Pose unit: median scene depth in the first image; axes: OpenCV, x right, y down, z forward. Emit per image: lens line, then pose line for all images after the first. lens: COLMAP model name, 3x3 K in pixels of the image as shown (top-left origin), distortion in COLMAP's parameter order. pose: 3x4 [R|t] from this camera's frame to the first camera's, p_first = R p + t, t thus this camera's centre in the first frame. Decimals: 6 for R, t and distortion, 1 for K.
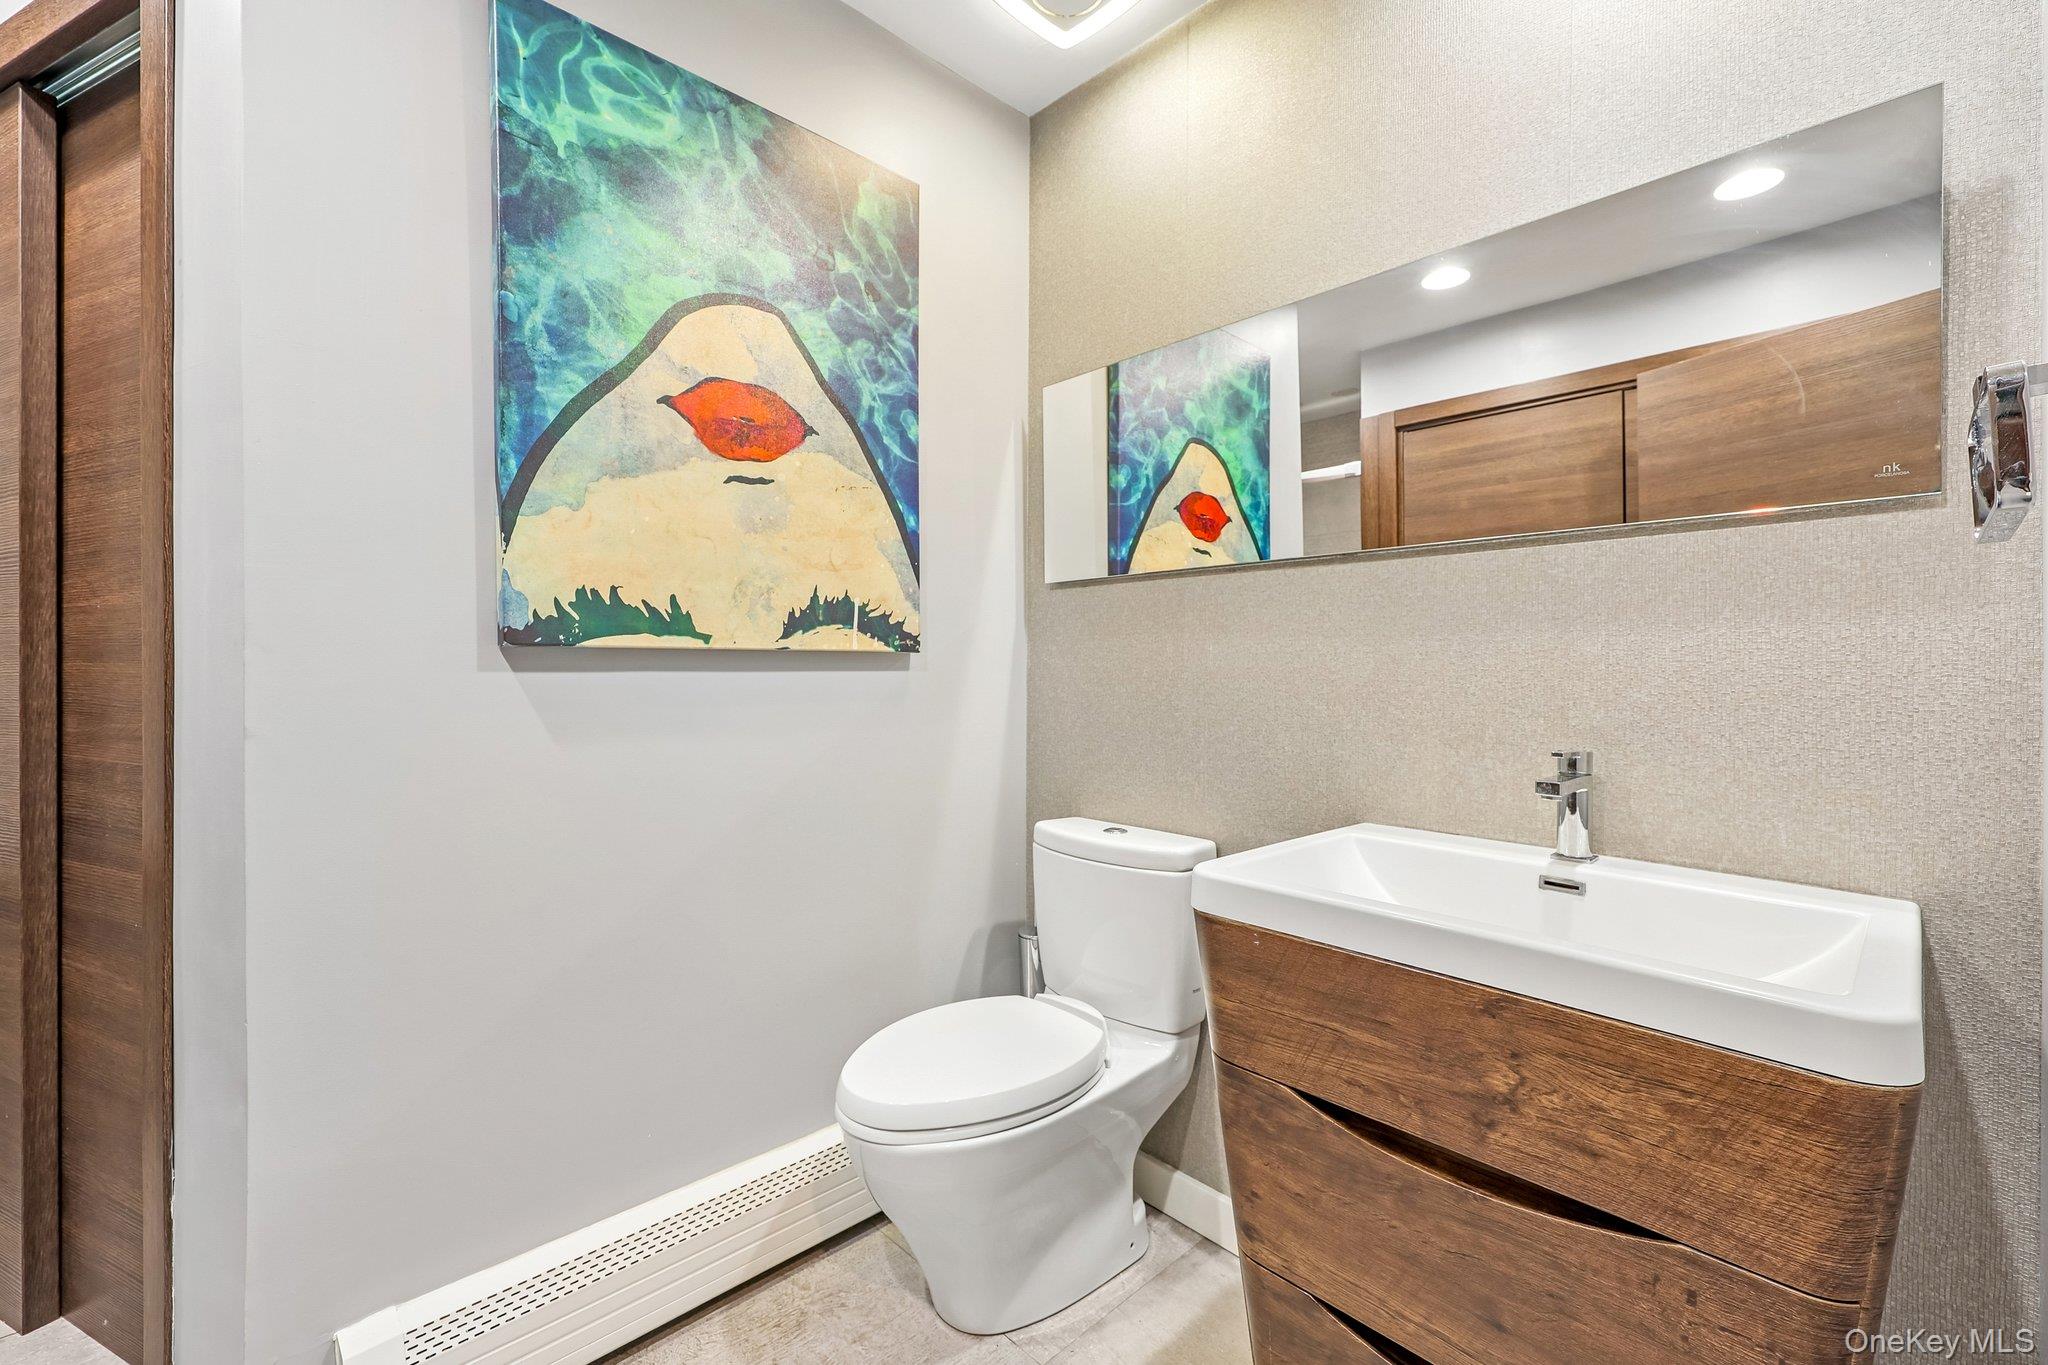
lens RADIAL K [[856.4, 0, 1020.1], [0, 856.4, 658.3], [0, 0, 1]] dist [0.003156, 0.000431]
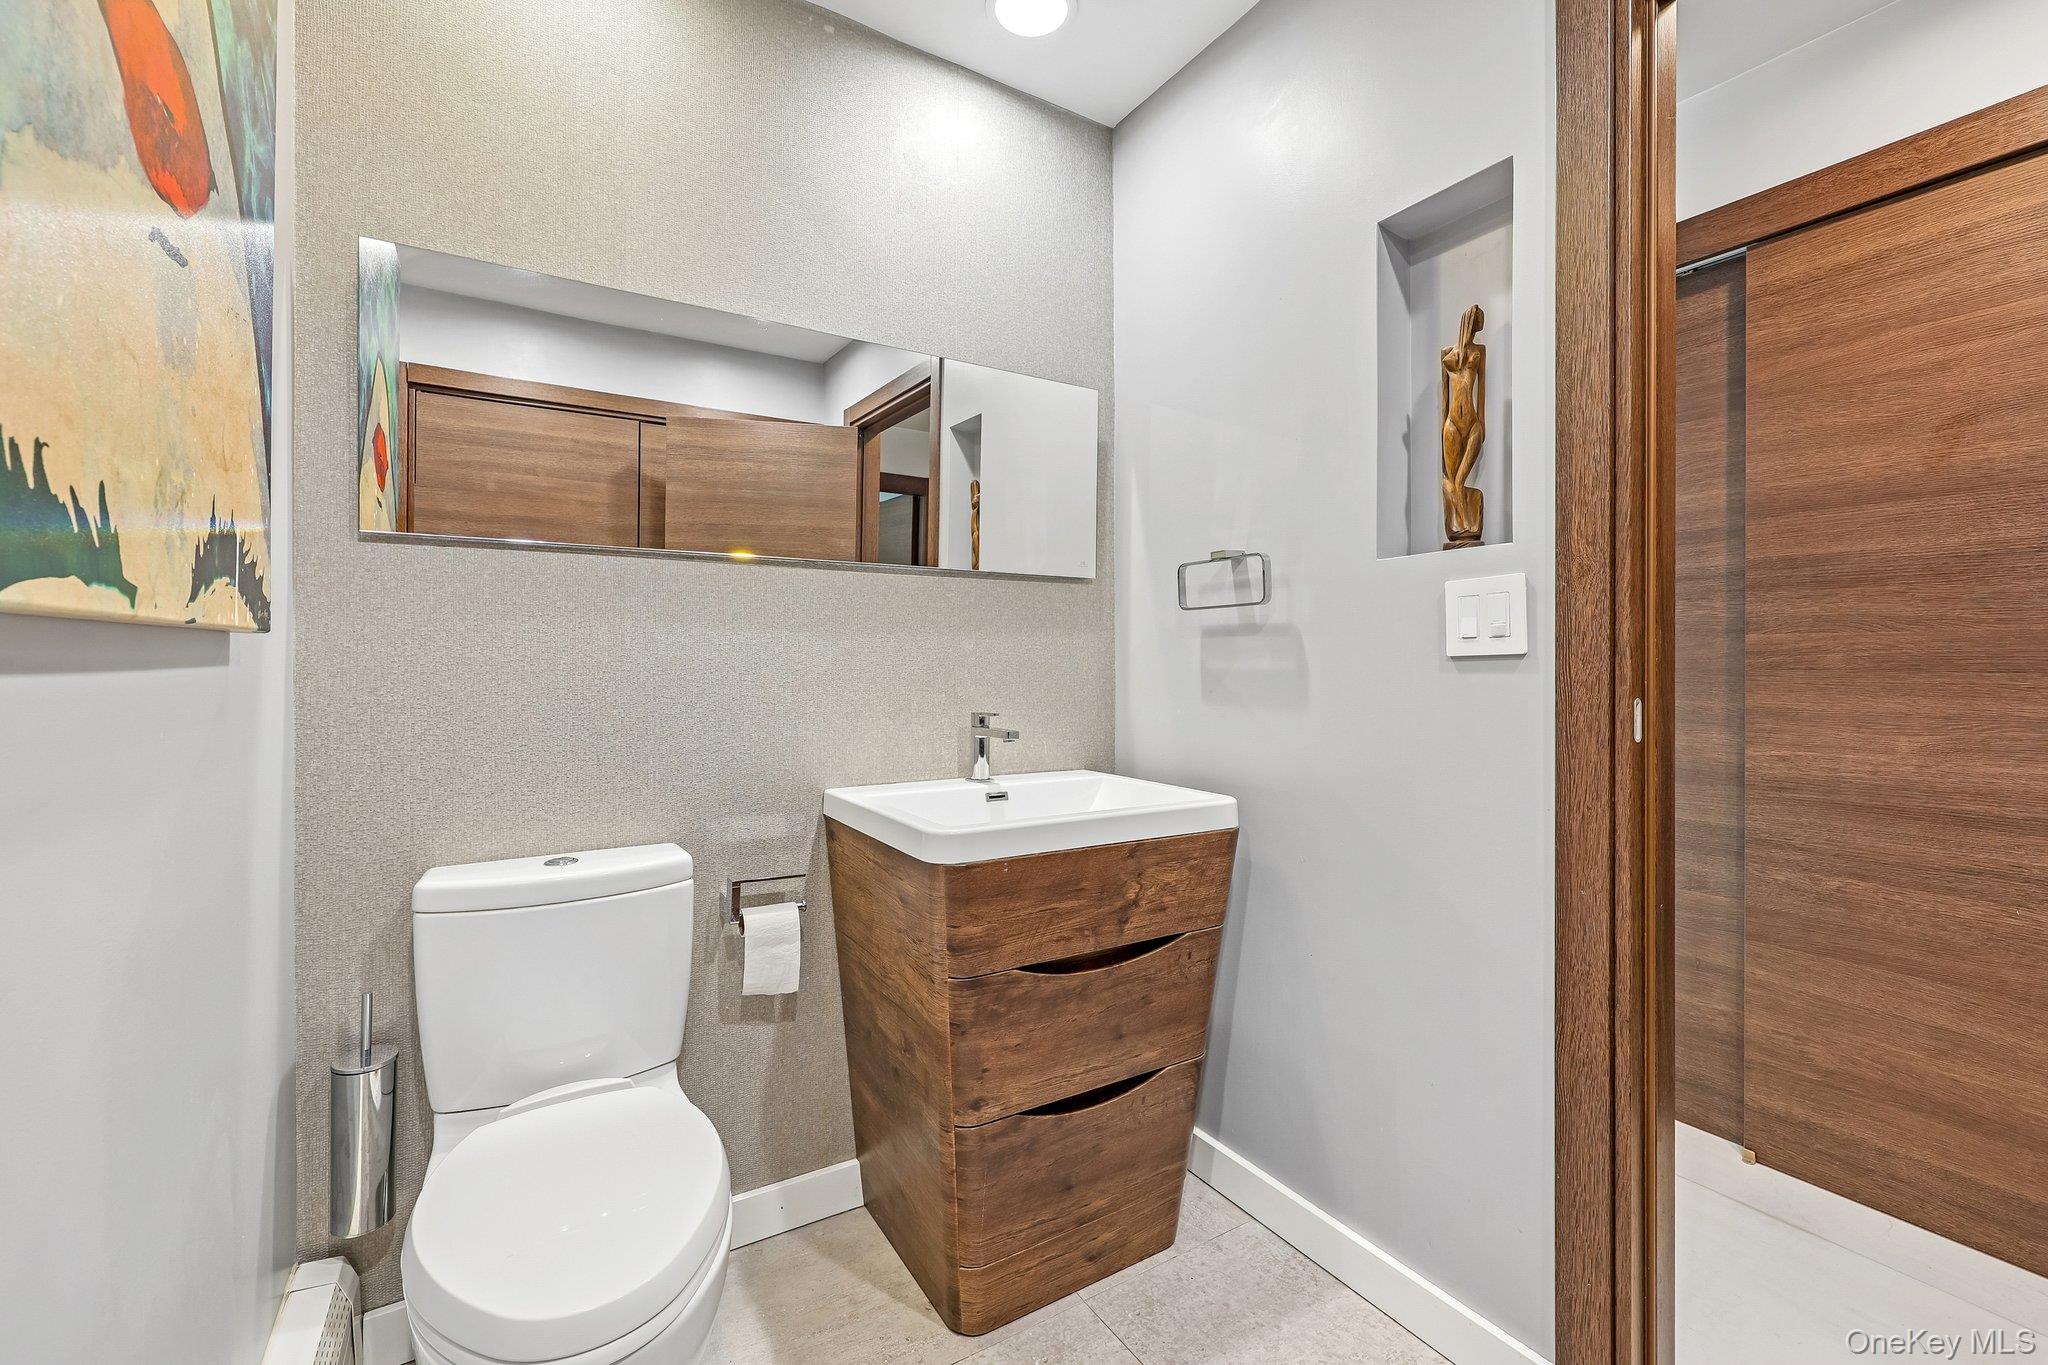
lens RADIAL K [[856.4, 0, 1020.1], [0, 856.4, 658.3], [0, 0, 1]] dist [0.003156, 0.000431]
pose [[0.208736, -0.005083, 0.977959, -1.001204], [-0.009683, 0.999927, 0.007264, -0.000057], [-0.977924, -0.010986, 0.208672, 0.714958]]
